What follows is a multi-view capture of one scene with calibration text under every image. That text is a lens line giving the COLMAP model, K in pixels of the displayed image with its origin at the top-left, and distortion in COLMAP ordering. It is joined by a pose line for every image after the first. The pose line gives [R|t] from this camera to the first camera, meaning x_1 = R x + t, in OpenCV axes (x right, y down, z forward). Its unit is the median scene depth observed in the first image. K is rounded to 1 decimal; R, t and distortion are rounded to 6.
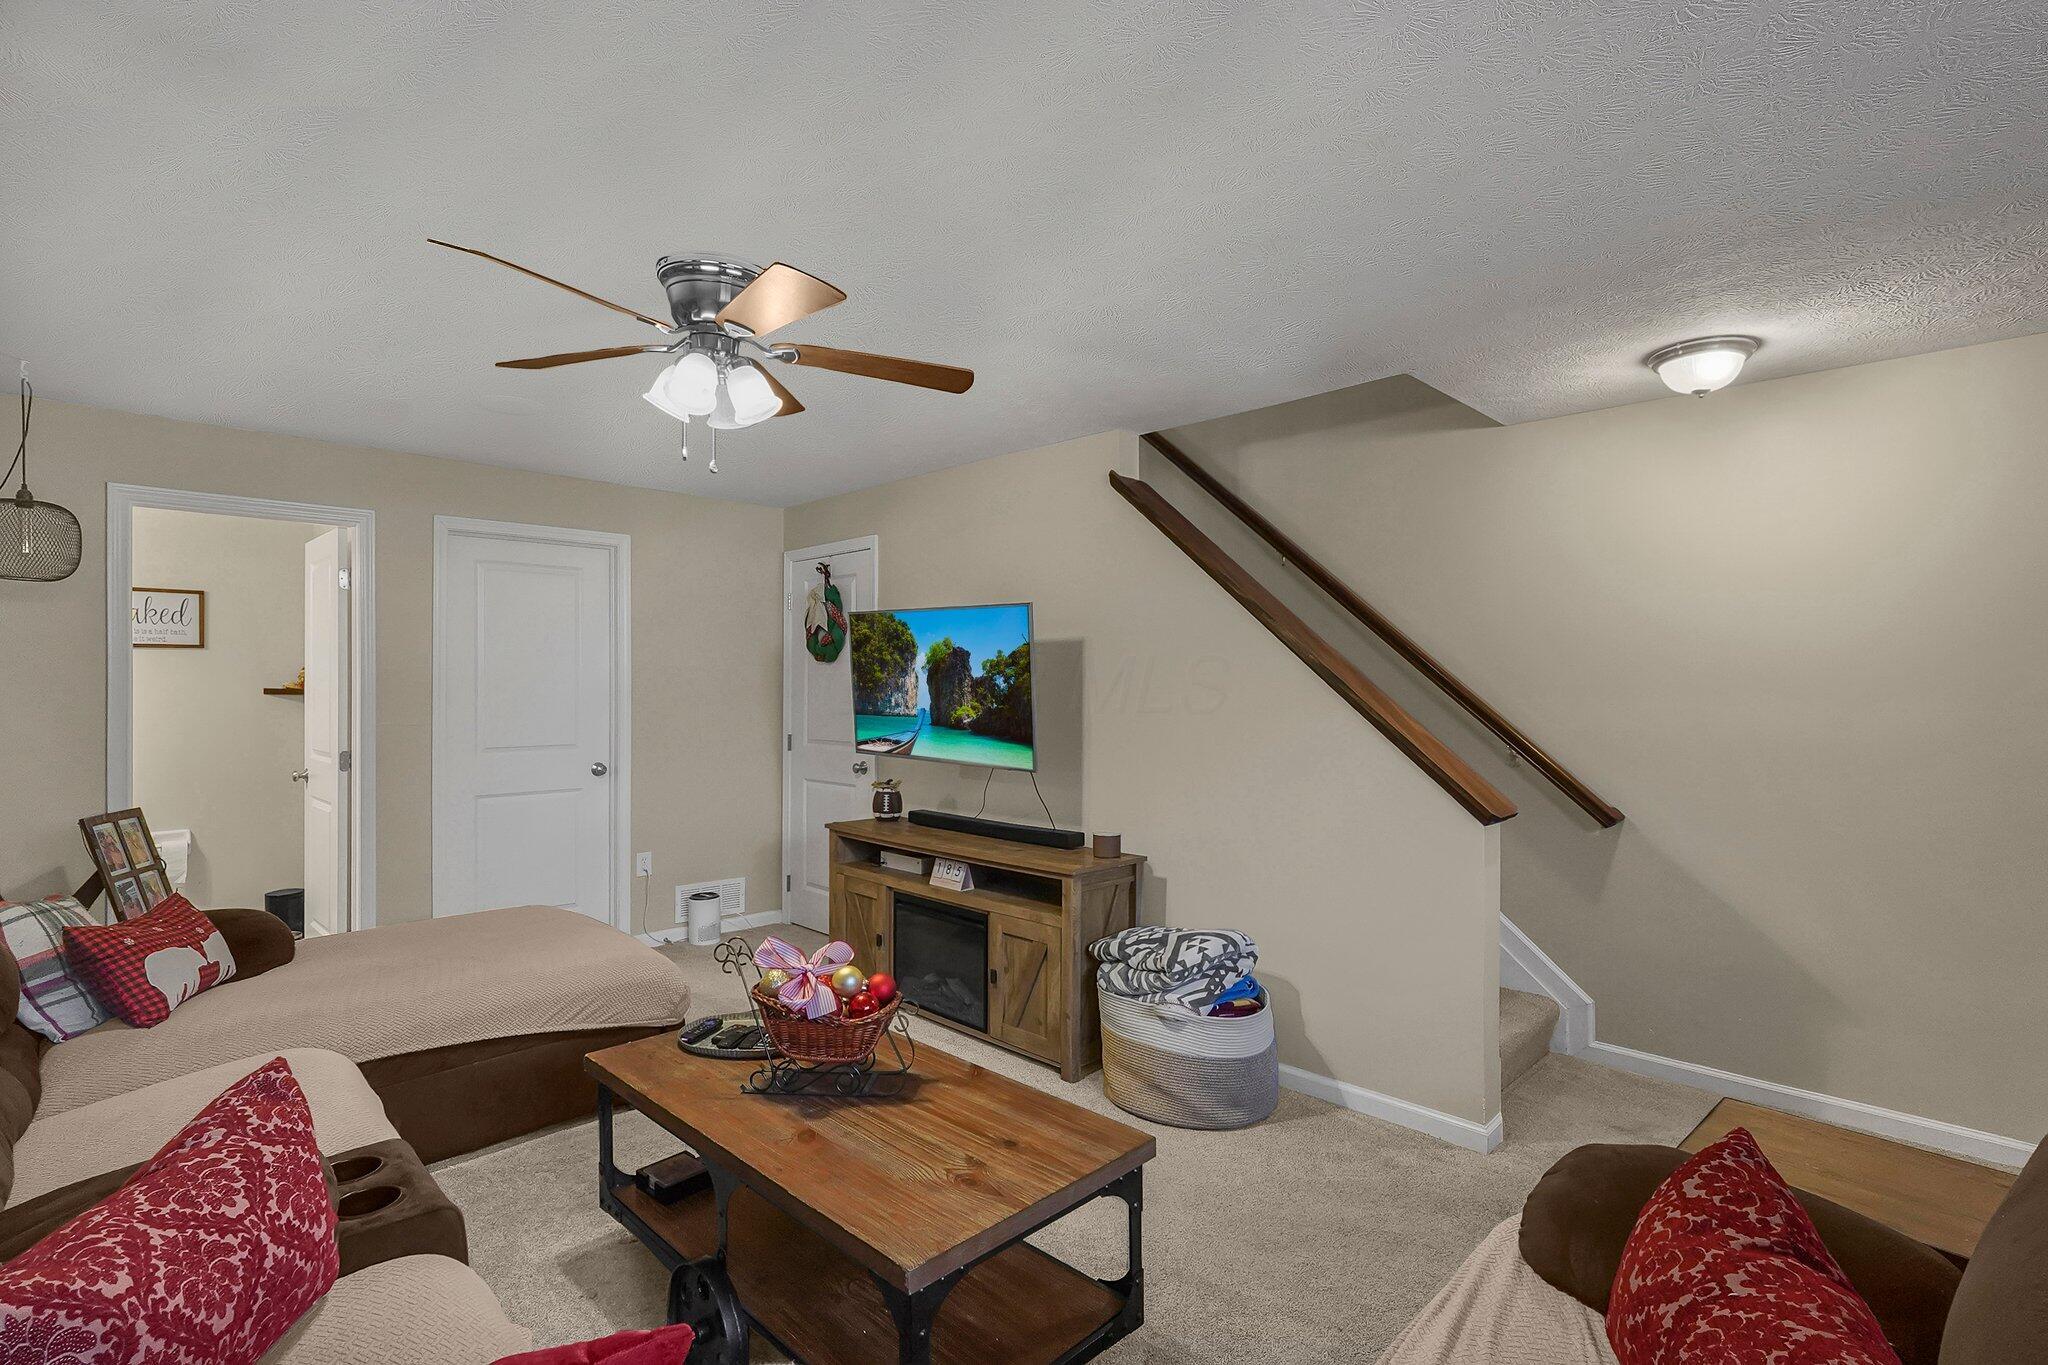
lens RADIAL K [[968.8, 0, 1028.4], [0, 968.8, 683.1], [0, 0, 1]] dist [-0.023095, -0.000942]
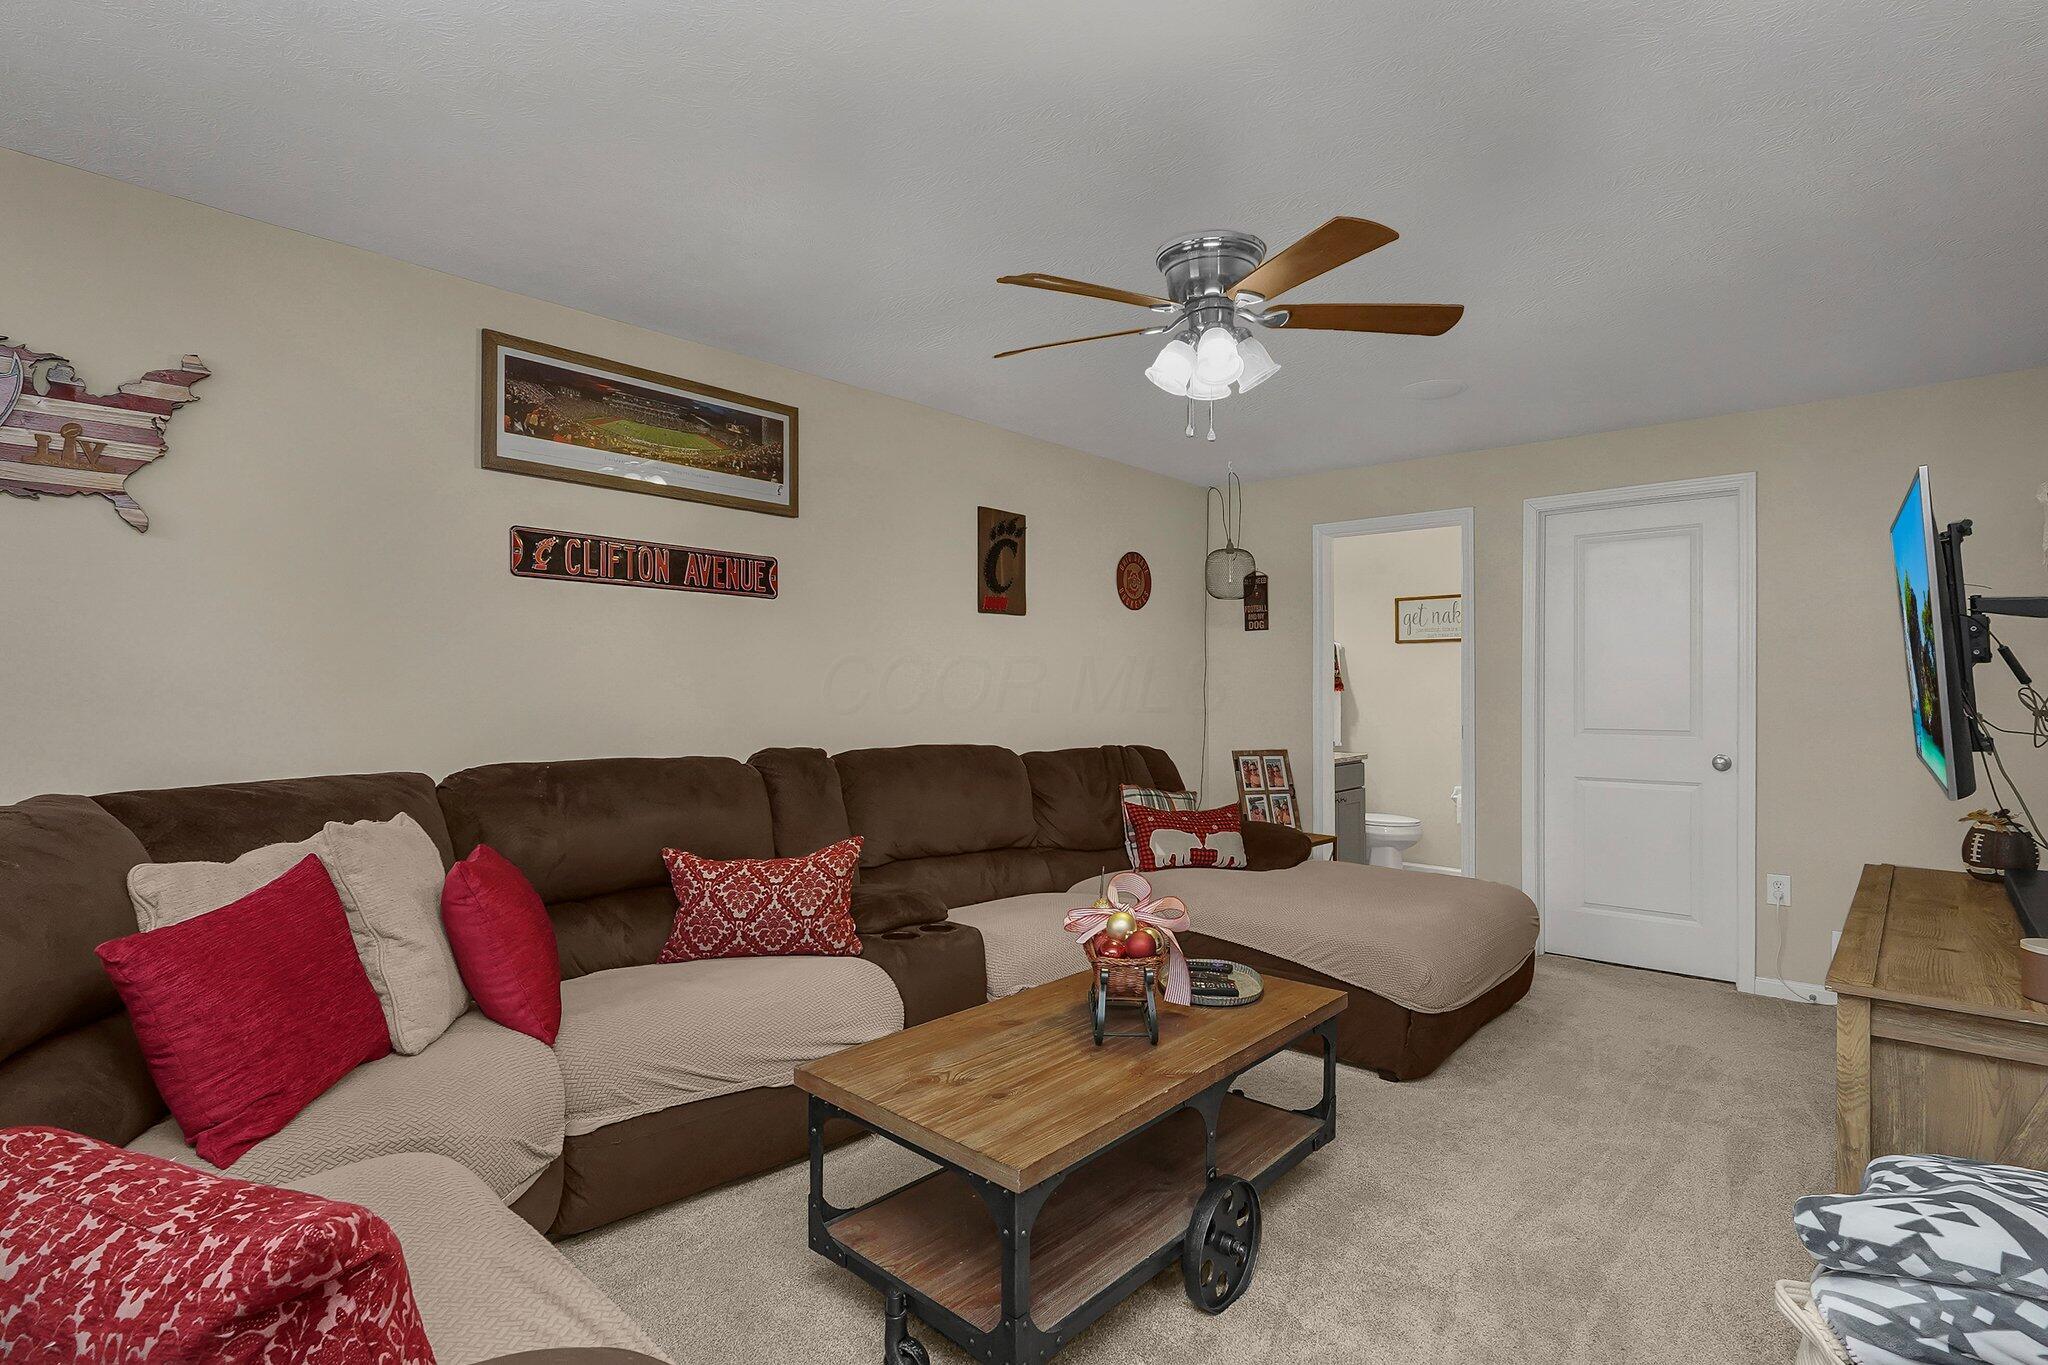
lens RADIAL K [[968.8, 0, 1029.5], [0, 968.8, 683.5], [0, 0, 1]] dist [-0.023095, -0.000942]
pose [[0.039258, -0.007786, -0.999199, 0.574974], [-0.002594, 0.999965, -0.007894, 0.047584], [0.999226, 0.002902, 0.039236, 0.608201]]
